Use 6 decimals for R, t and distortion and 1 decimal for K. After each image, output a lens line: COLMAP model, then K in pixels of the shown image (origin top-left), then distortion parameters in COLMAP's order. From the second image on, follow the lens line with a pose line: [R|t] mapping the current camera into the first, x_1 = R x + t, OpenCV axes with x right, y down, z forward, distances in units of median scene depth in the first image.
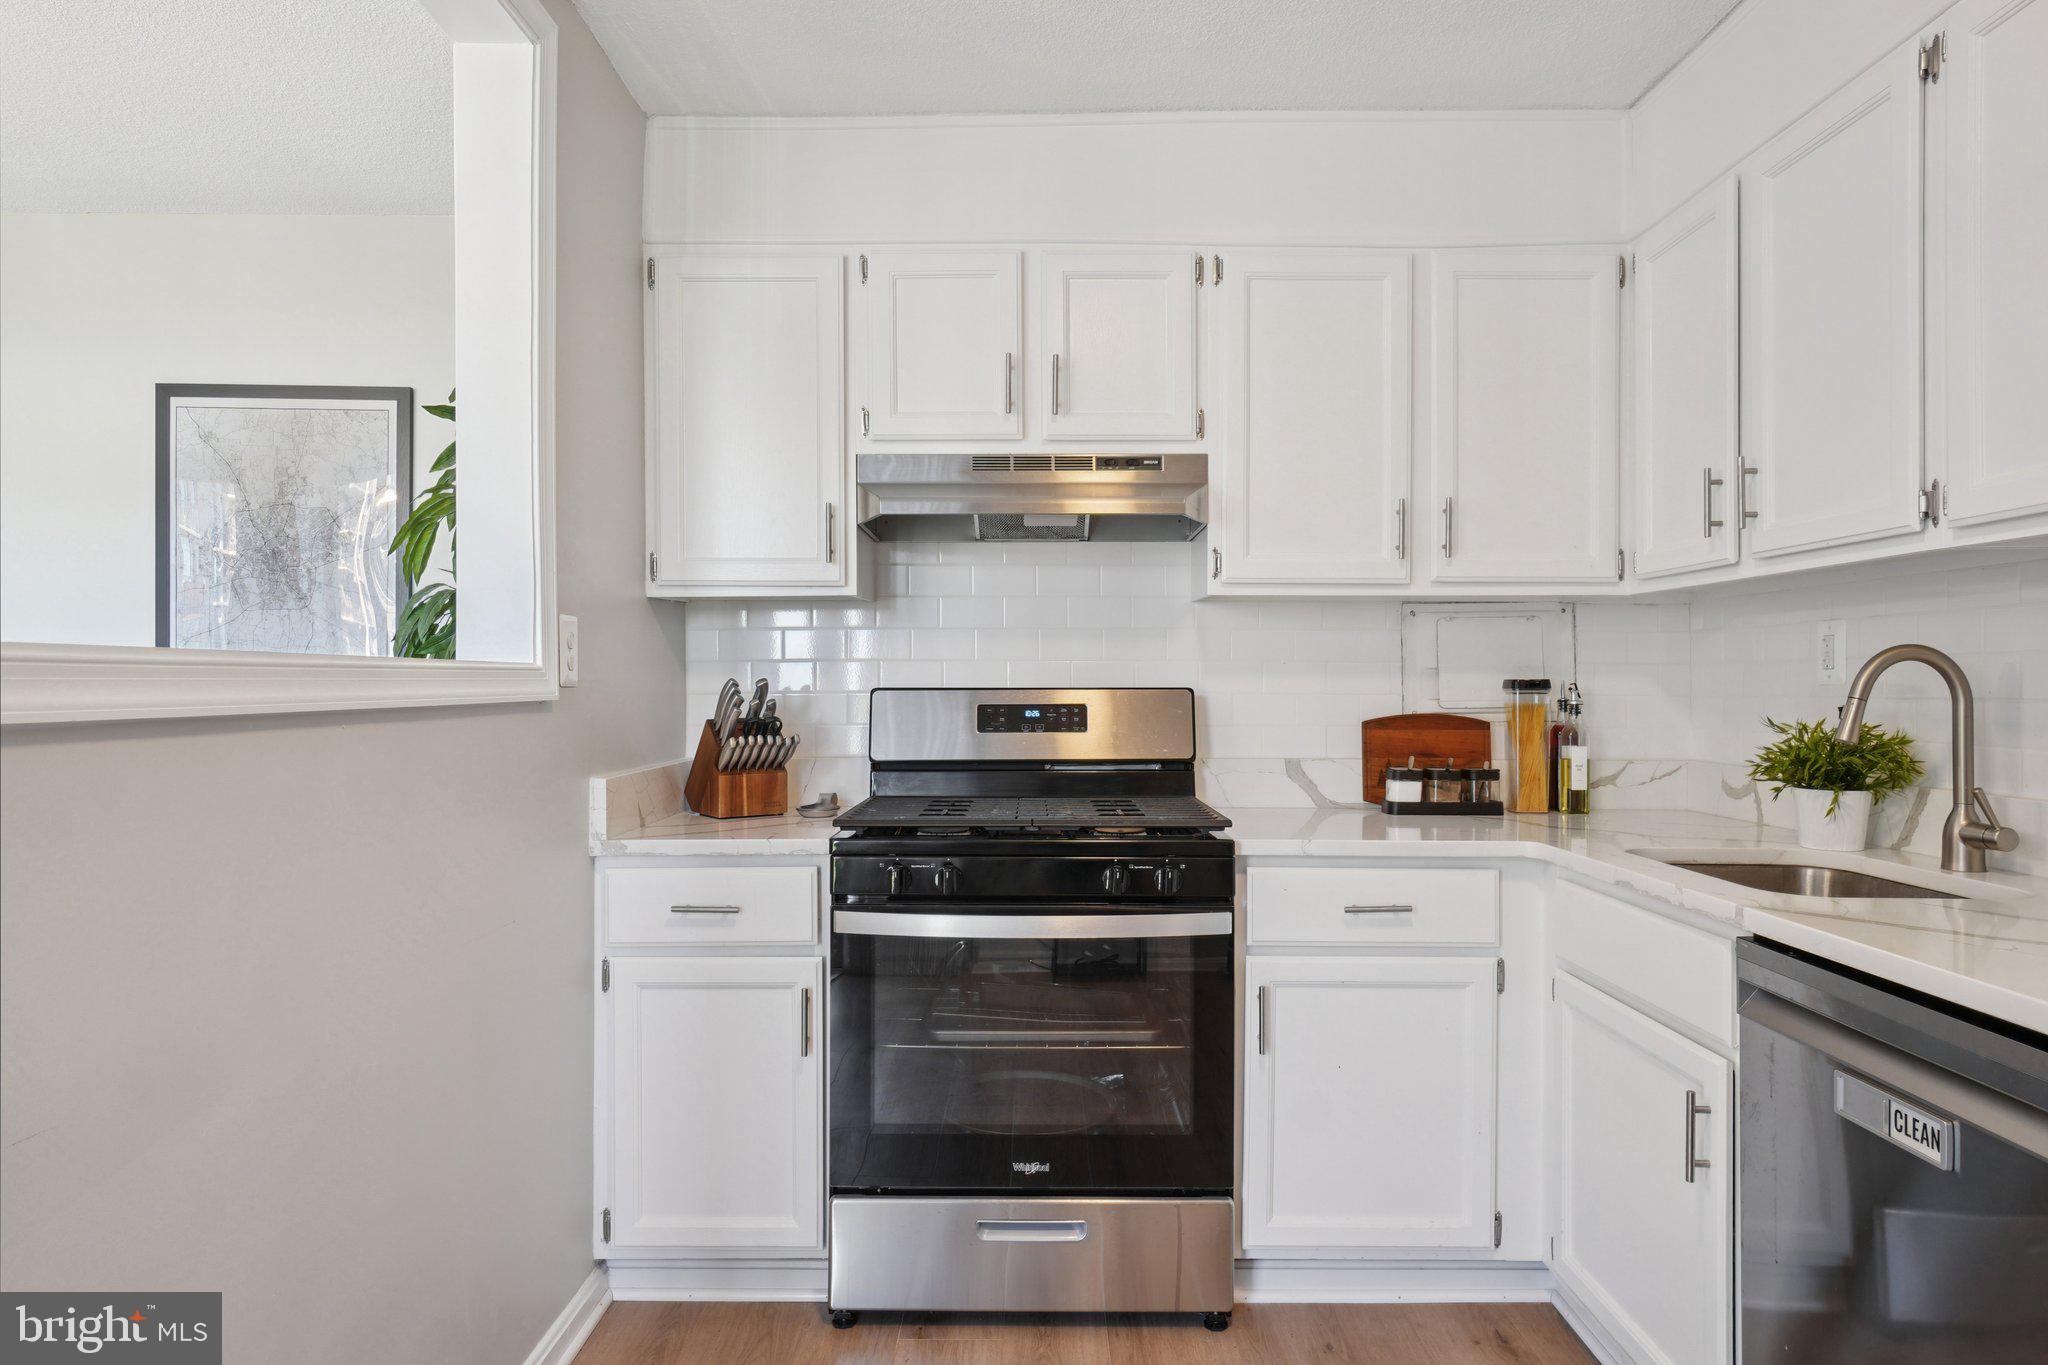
lens RADIAL K [[1258.6, 0, 1024.0], [0, 1258.6, 682.5], [0, 0, 1]] dist [-0.000296, 0.024957]
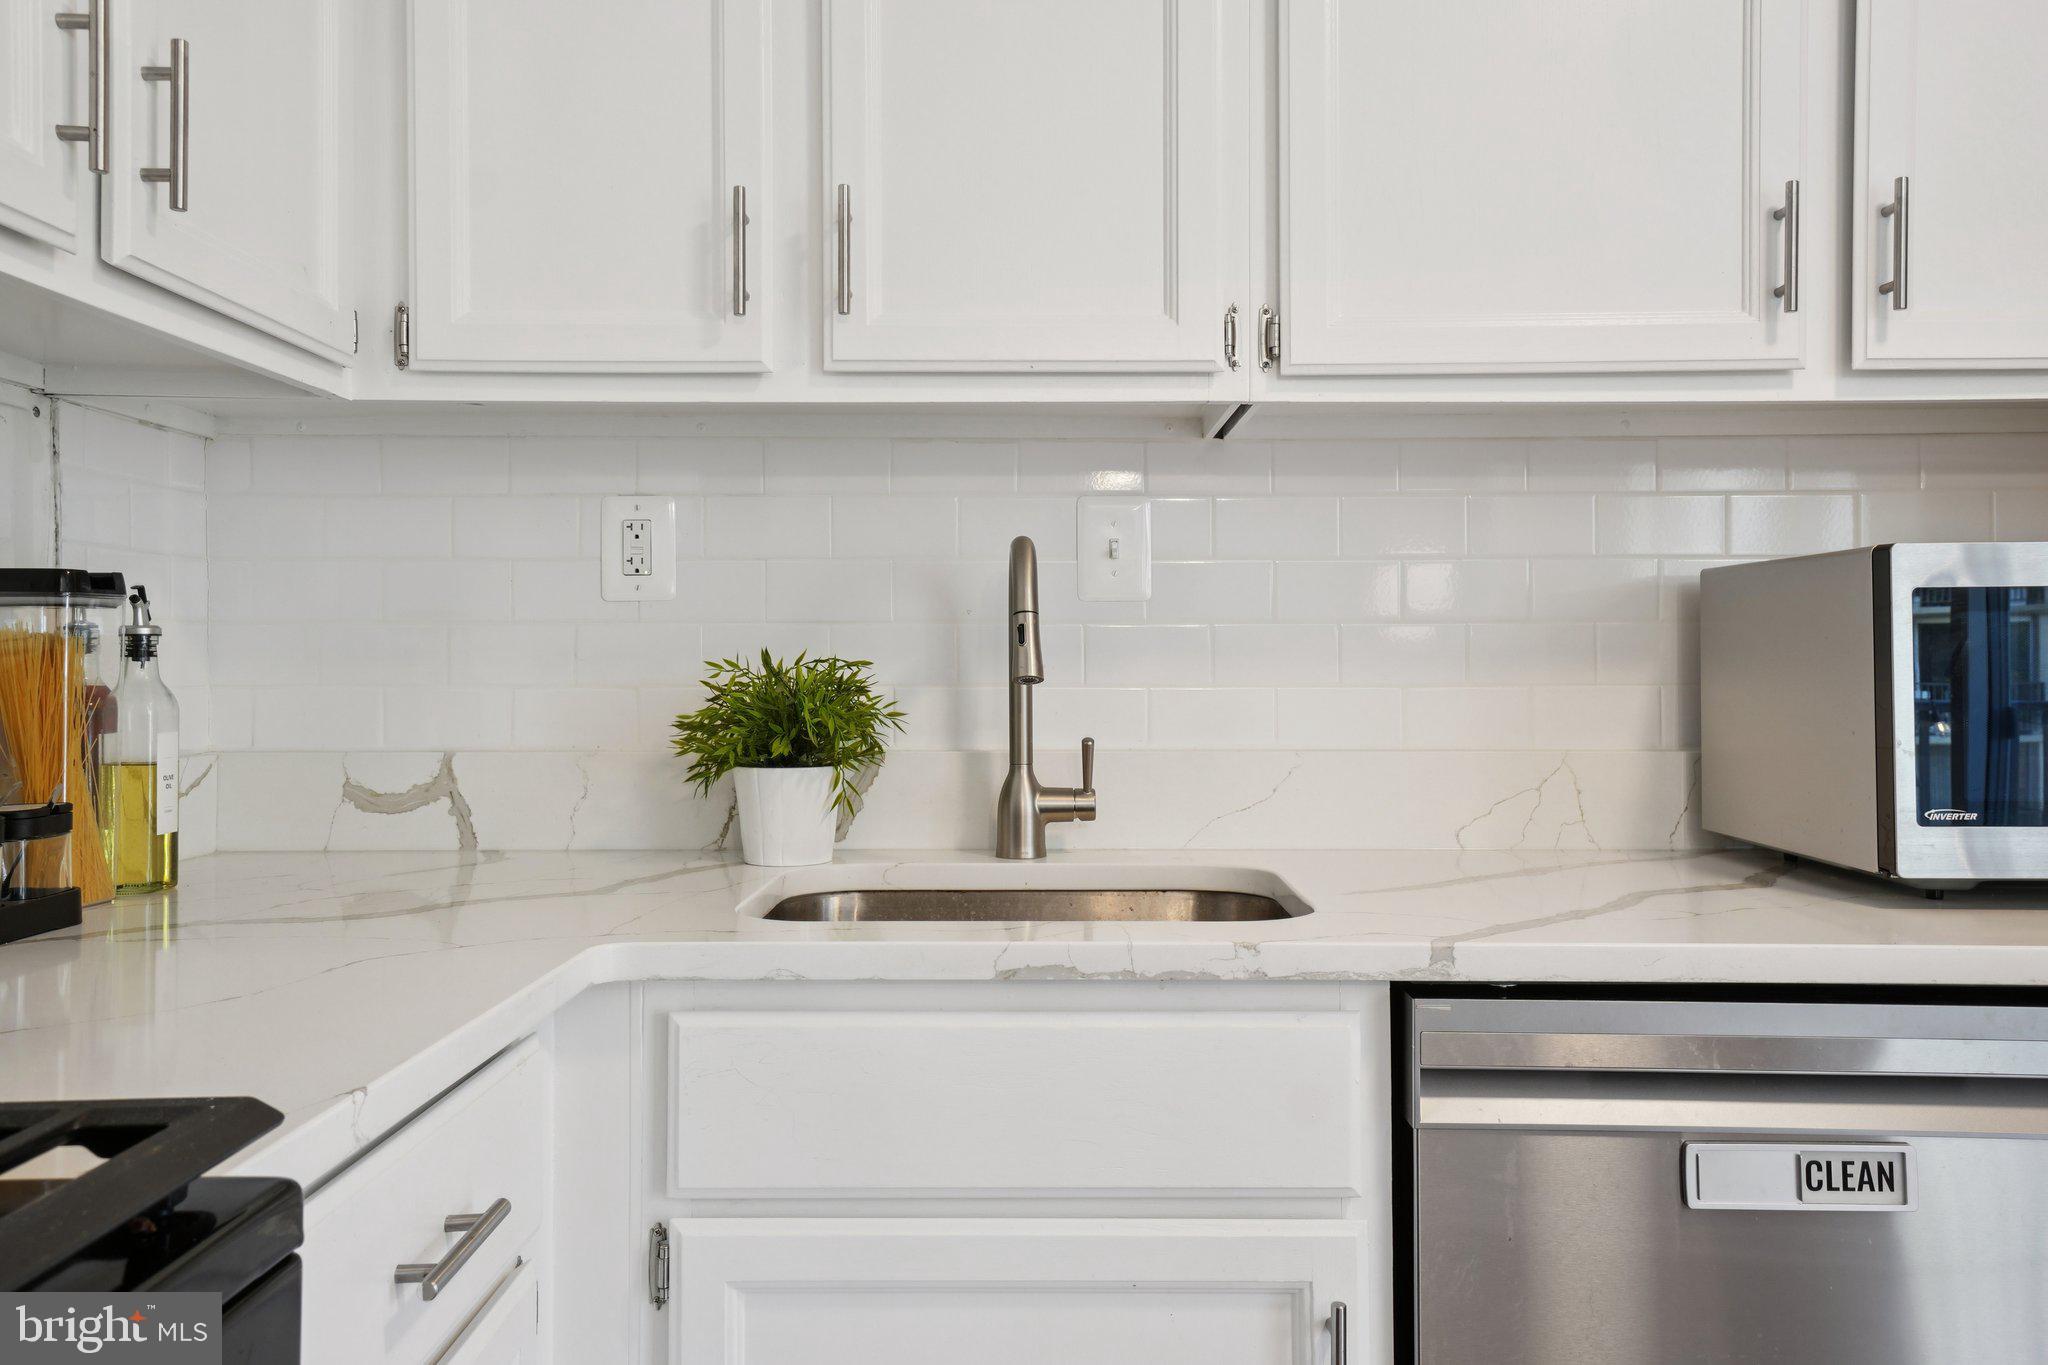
lens RADIAL K [[1560.0, 0, 1024.3], [0, 1560.0, 653.6], [0, 0, 1]] dist [0.033153, 0.000586]
pose [[-0.005214, 0.004186, 0.999978, -0.116900], [-0.002456, 0.999988, -0.004199, 0.029698], [-0.999983, -0.002477, -0.005204, 0.815406]]
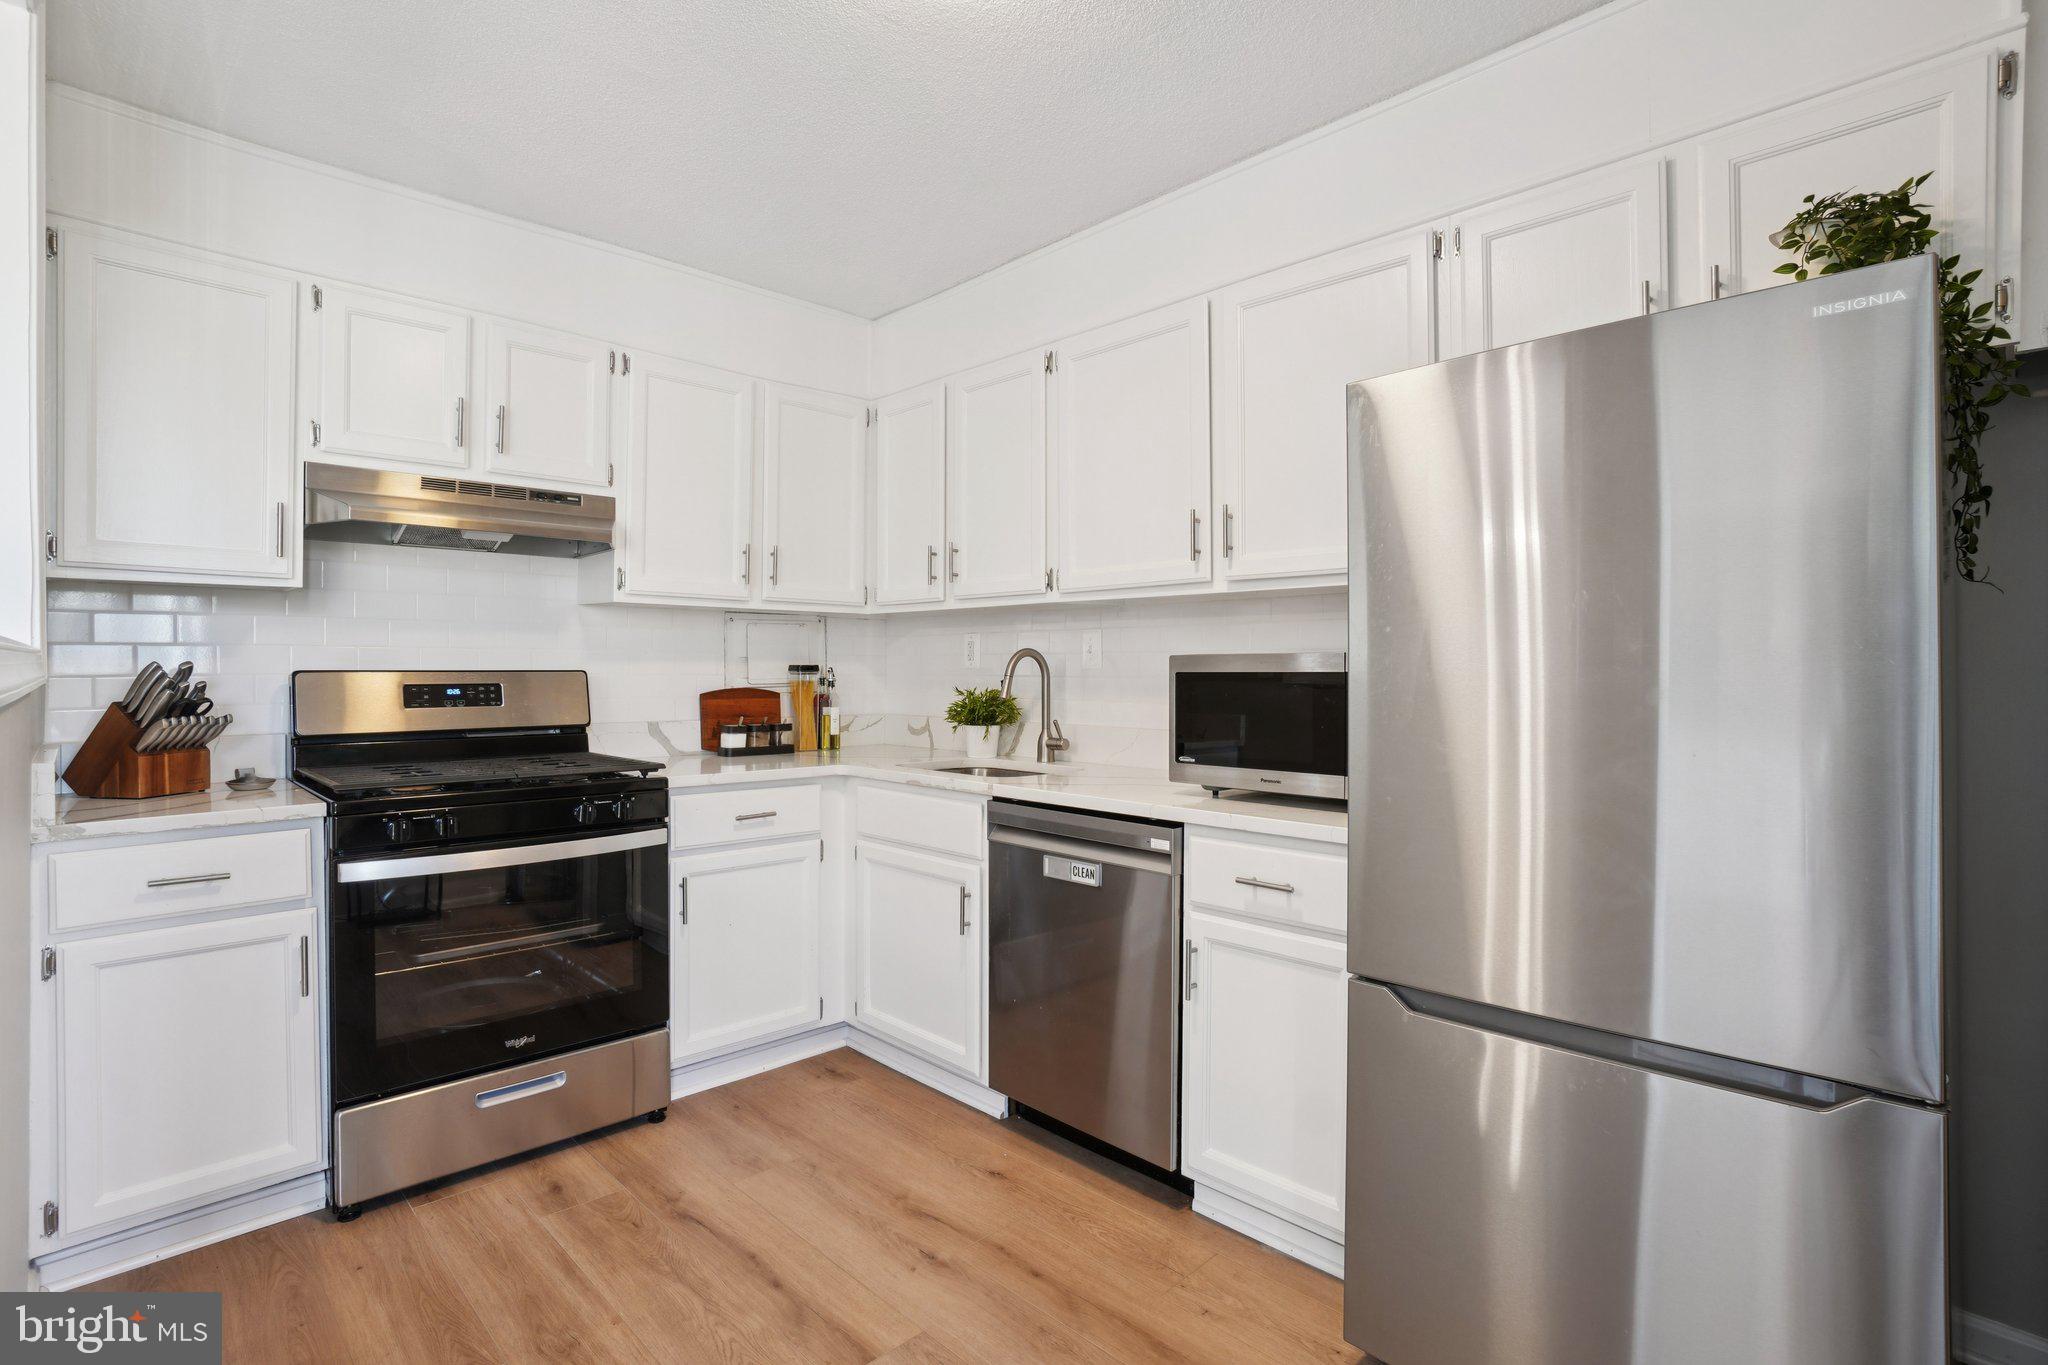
lens RADIAL K [[1015.8, 0, 1022.7], [0, 1015.8, 670.5], [0, 0, 1]] dist [0.000138, 0.018799]
pose [[0.717959, -0.000399, 0.696085, -0.325057], [-0.002880, 0.999990, 0.003544, -0.000923], [-0.696080, -0.004549, 0.717950, -0.099752]]
